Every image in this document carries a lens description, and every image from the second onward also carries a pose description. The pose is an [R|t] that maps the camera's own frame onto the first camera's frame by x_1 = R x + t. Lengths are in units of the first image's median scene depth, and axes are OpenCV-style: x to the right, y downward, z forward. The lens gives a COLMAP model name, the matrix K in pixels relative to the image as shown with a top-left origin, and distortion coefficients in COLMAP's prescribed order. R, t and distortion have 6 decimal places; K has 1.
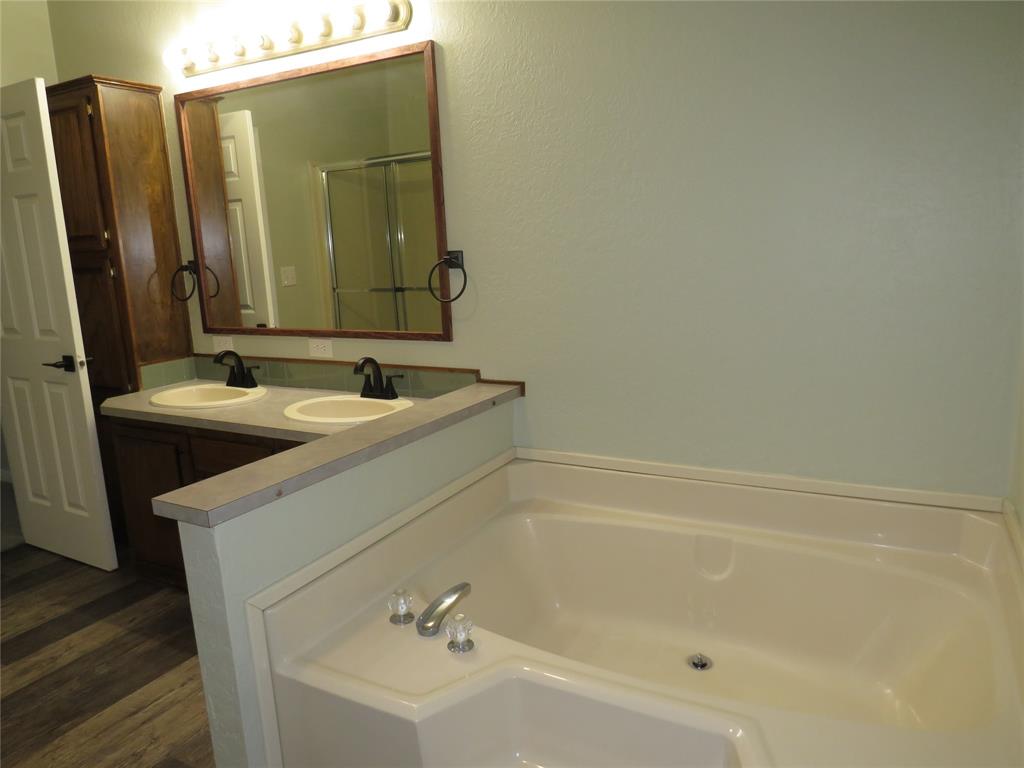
lens RADIAL K [[731.2, 0, 510.4], [0, 731.2, 384.0], [0, 0, 1]] dist [-0.018212, 0.008213]
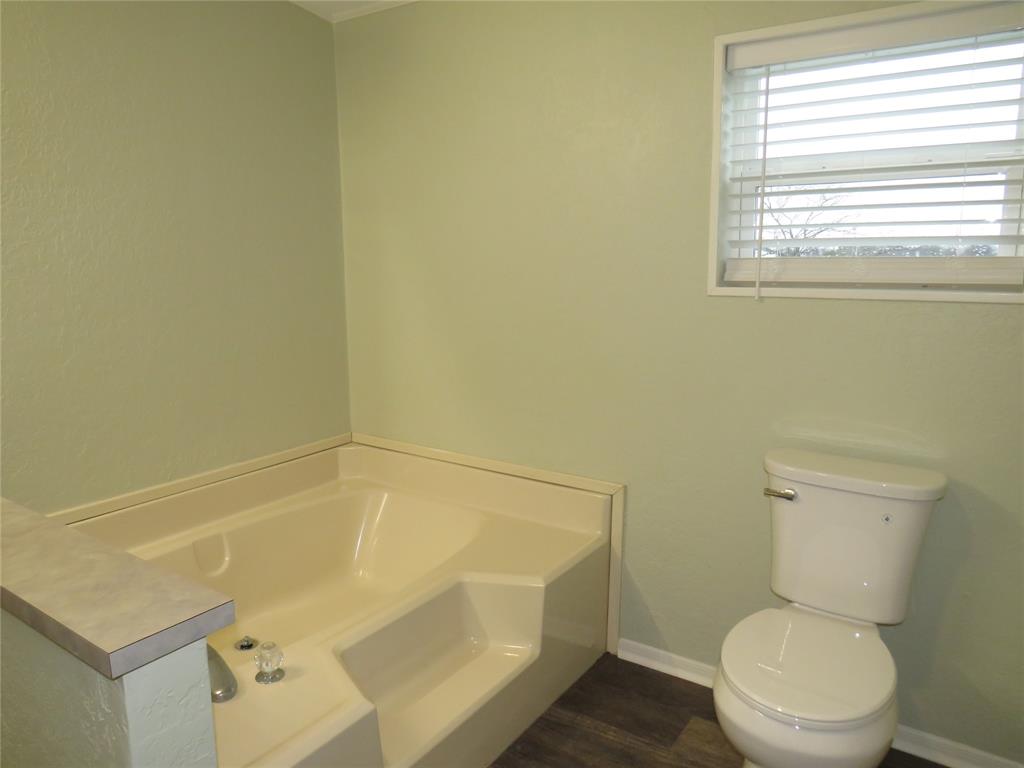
lens RADIAL K [[731.2, 0, 510.4], [0, 731.2, 384.0], [0, 0, 1]] dist [-0.018212, 0.008213]
pose [[0.106343, -0.131528, 0.985592, -0.723824], [0.193800, 0.974945, 0.109196, -0.041873], [-0.975260, 0.179396, 0.129169, 0.401779]]
